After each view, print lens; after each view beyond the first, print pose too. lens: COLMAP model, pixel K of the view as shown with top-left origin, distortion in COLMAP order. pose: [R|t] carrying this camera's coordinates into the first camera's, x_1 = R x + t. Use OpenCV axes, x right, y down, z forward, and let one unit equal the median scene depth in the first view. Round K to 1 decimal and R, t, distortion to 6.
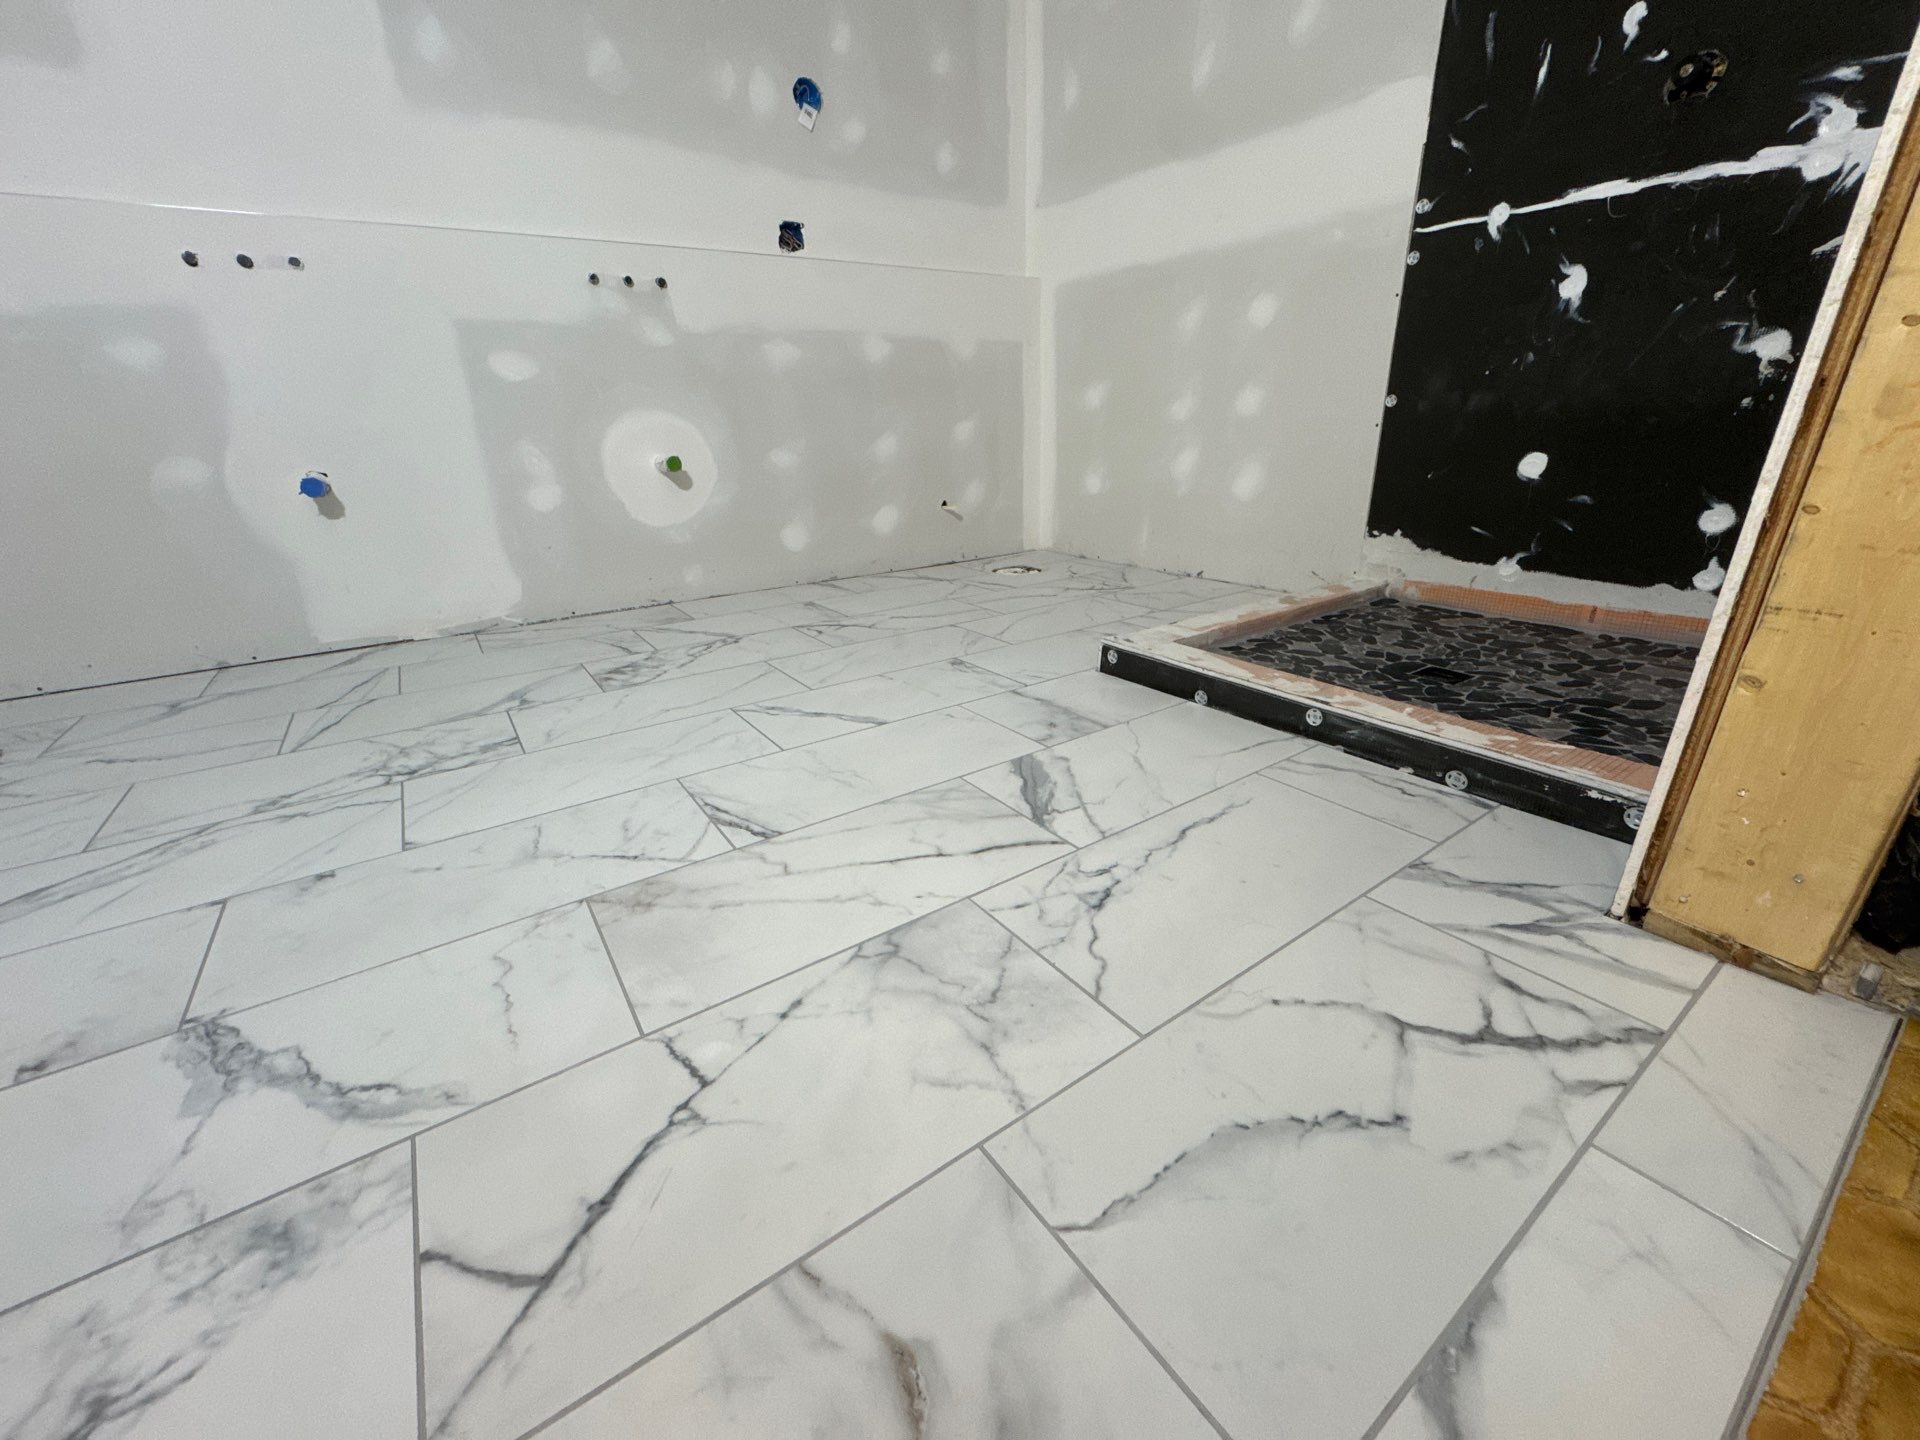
lens RADIAL K [[765.4, 0, 957.8], [0, 765.4, 720.5], [0, 0, 1]] dist [-0.003086, 0.000216]
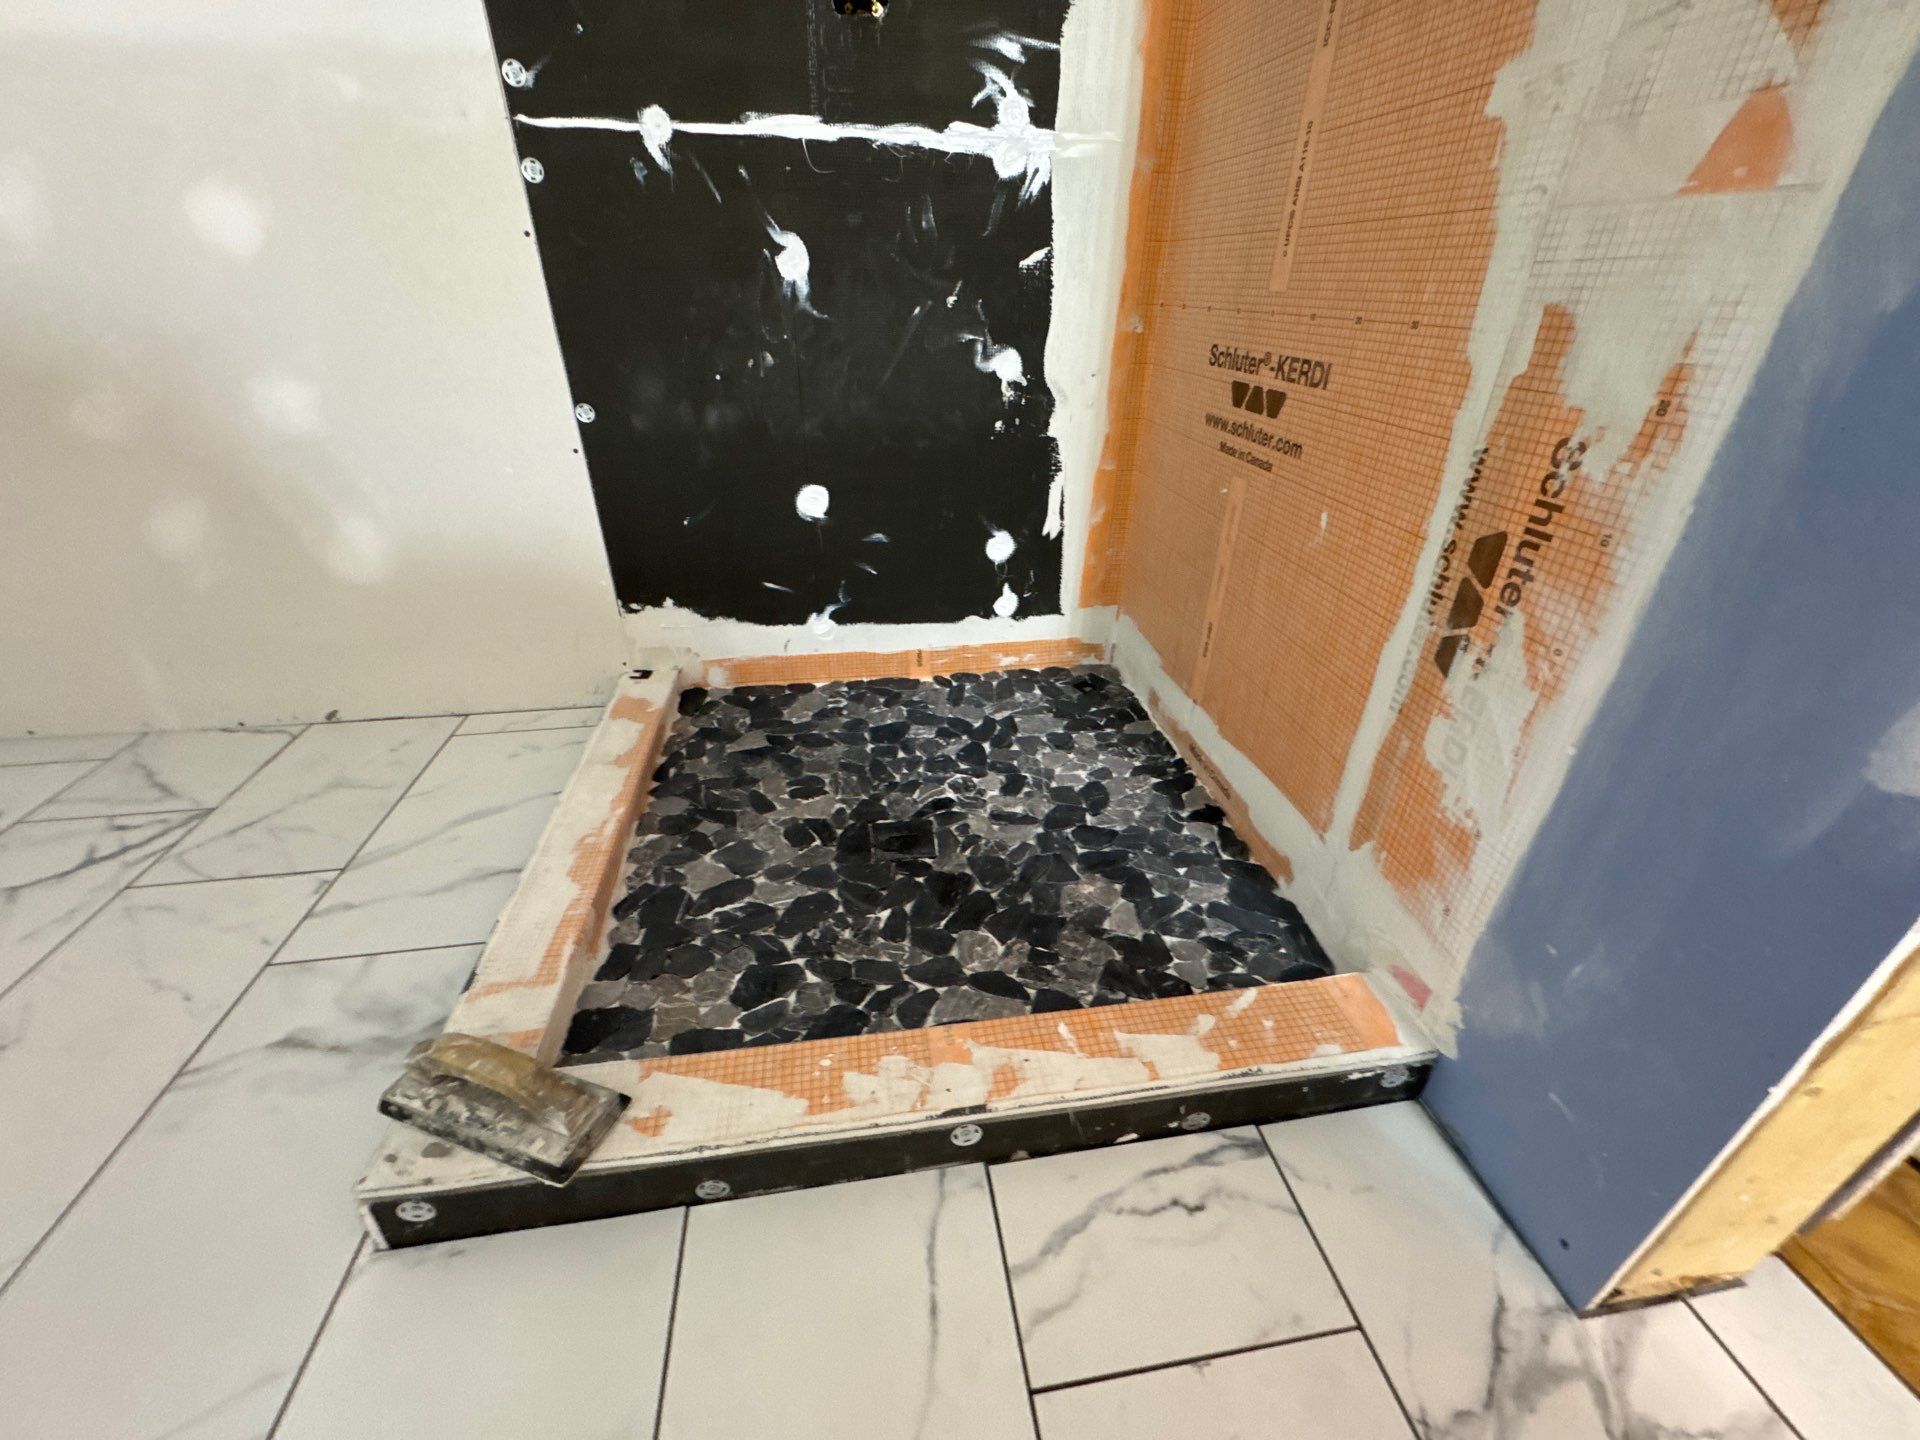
lens RADIAL K [[765.4, 0, 957.8], [0, 765.4, 720.5], [0, 0, 1]] dist [-0.003086, 0.000216]
pose [[0.434762, -0.413226, 0.800141, 0.124544], [0.303129, 0.903811, 0.302059, -0.378634], [-0.847995, 0.111223, 0.518203, 0.585839]]
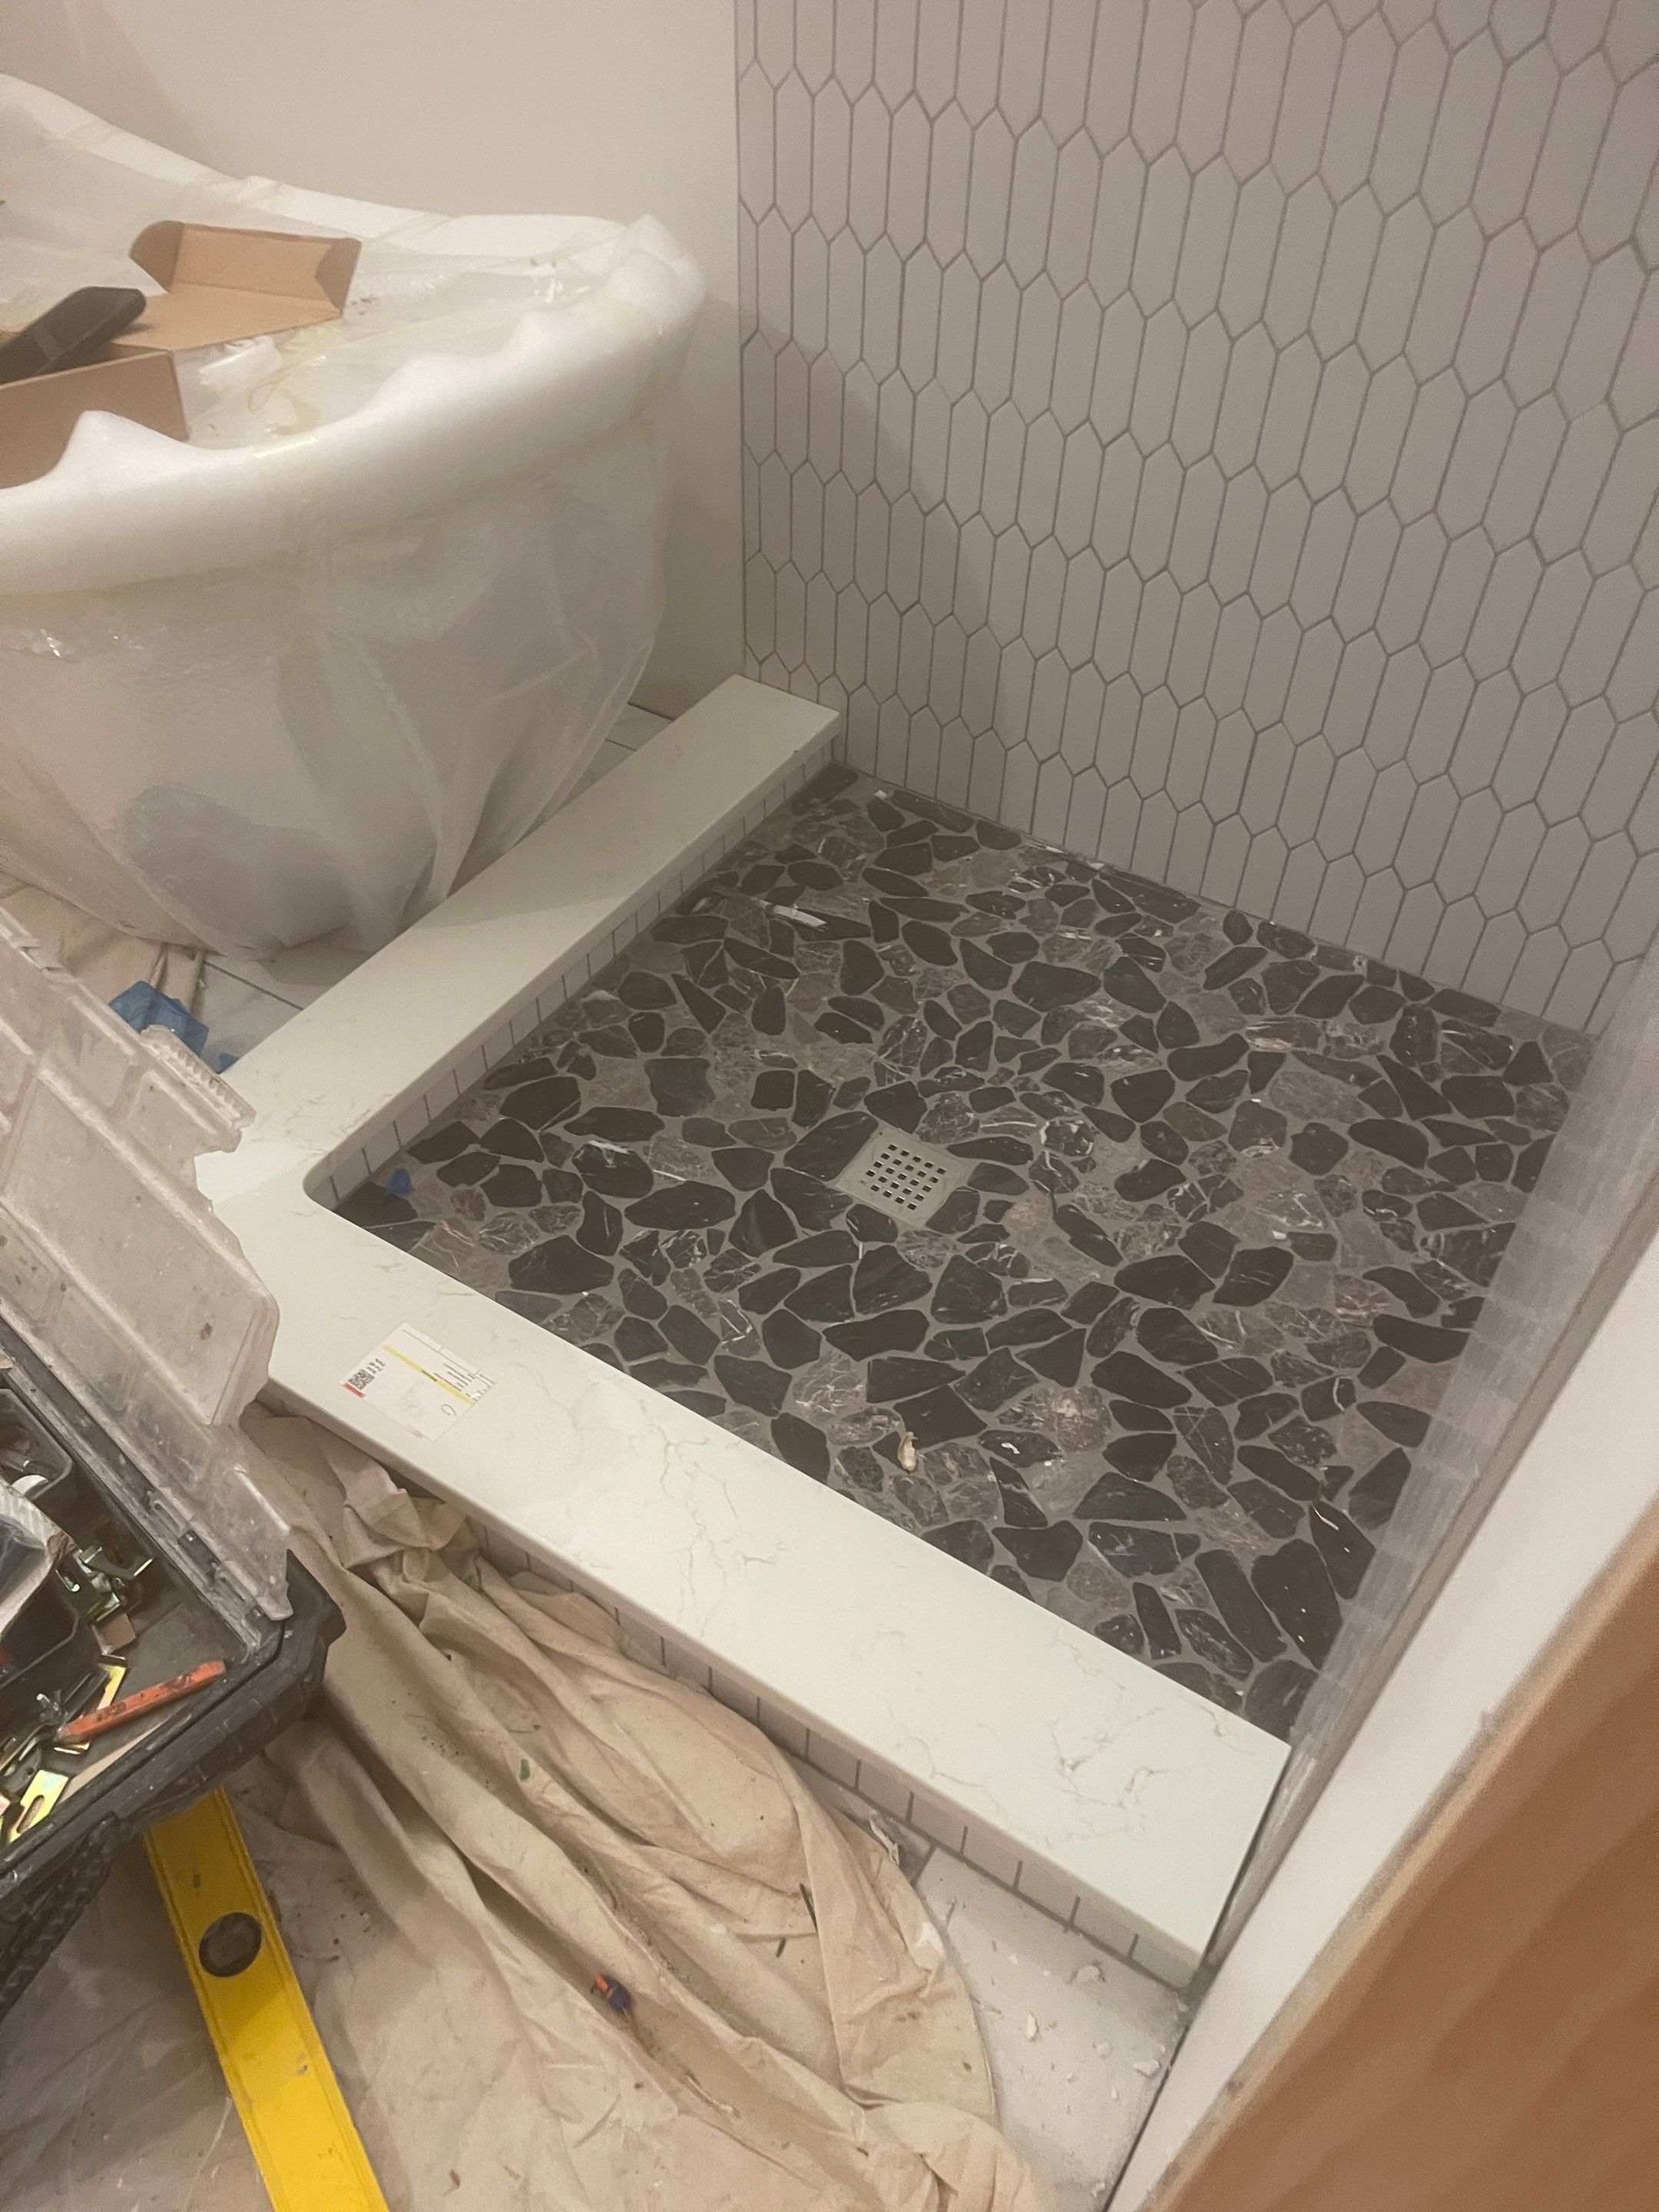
lens RADIAL K [[1666.5, 0, 814.1], [0, 1666.5, 1115.8], [0, 0, 1]] dist [0.112632, -0.440564]
pose [[0.916868, -0.248952, 0.312052, 0.306576], [0.101741, 0.901628, 0.420376, -0.516081], [-0.386009, -0.353681, 0.852002, 0.221918]]
